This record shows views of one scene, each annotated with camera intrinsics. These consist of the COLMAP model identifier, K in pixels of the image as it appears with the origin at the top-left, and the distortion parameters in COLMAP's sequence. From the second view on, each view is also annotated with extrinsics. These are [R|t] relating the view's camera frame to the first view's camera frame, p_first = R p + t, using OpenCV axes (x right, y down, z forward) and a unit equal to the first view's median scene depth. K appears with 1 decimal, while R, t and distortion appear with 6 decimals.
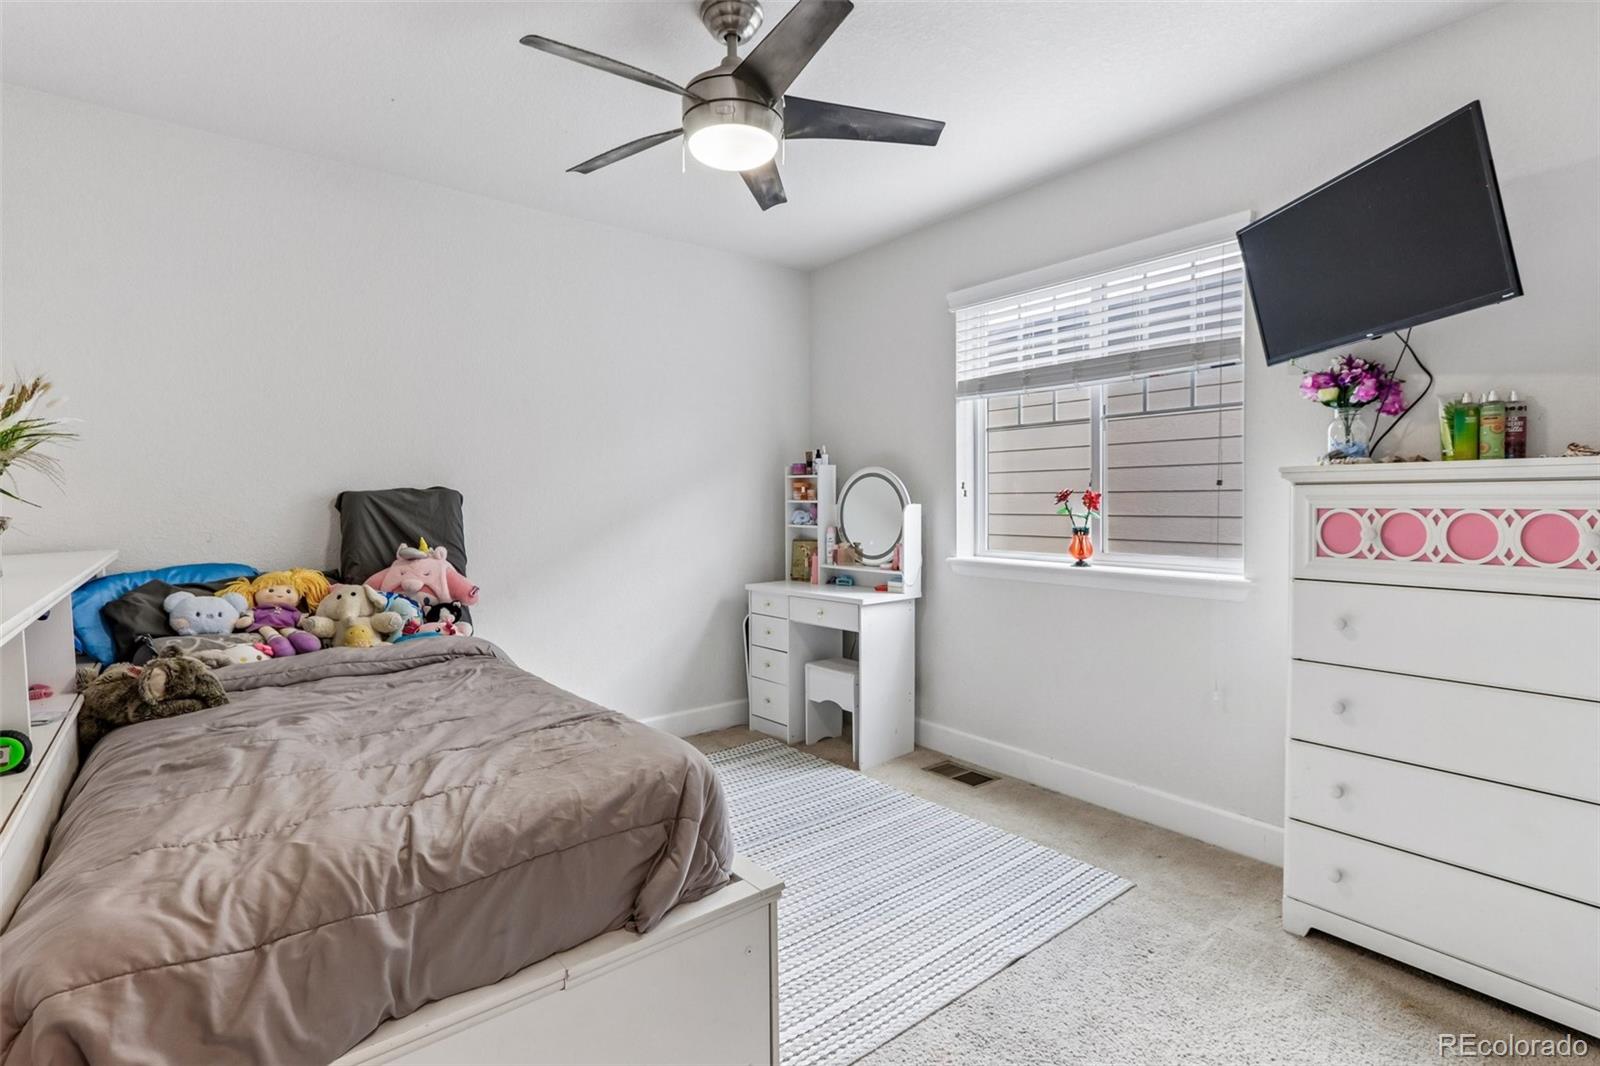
lens RADIAL K [[752.6, 0, 787.3], [0, 752.6, 514.2], [0, 0, 1]] dist [-0.000482, 0.000091]
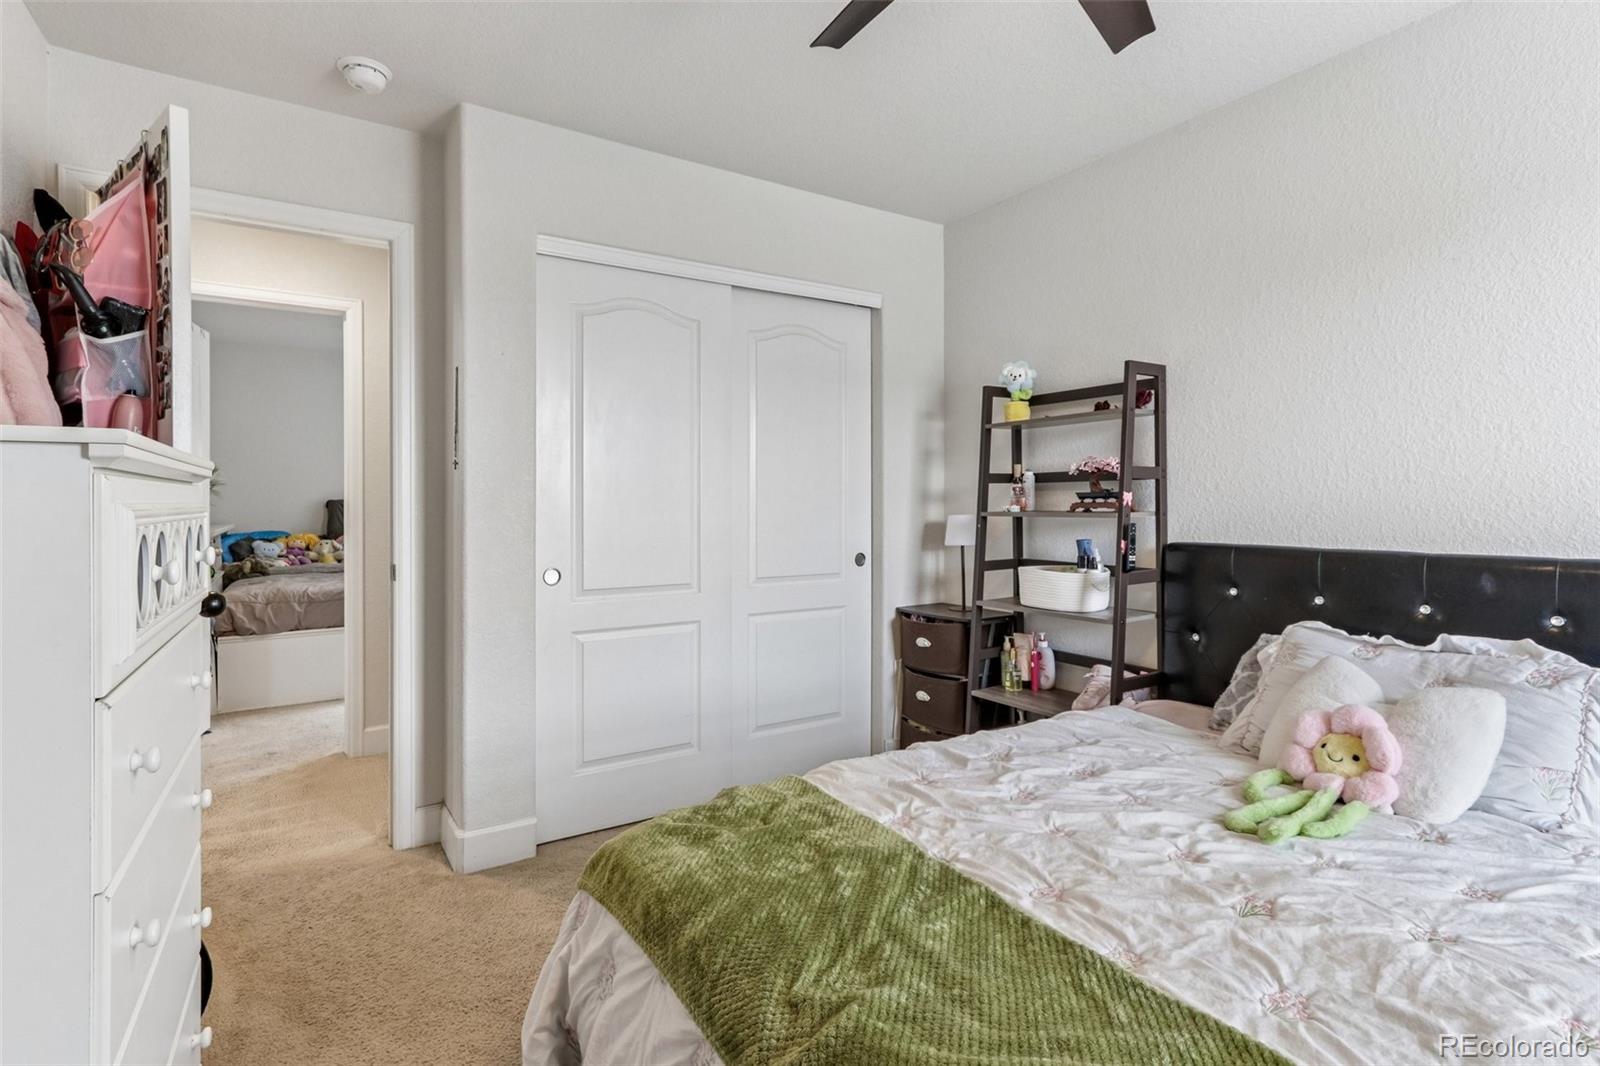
lens RADIAL K [[752.6, 0, 787.3], [0, 752.6, 514.2], [0, 0, 1]] dist [-0.000482, 0.000091]
pose [[0.996271, 0.003498, -0.086205, 1.196160], [-0.003864, 0.999984, -0.004084, 0.020613], [0.086190, 0.004402, 0.996269, -1.380898]]
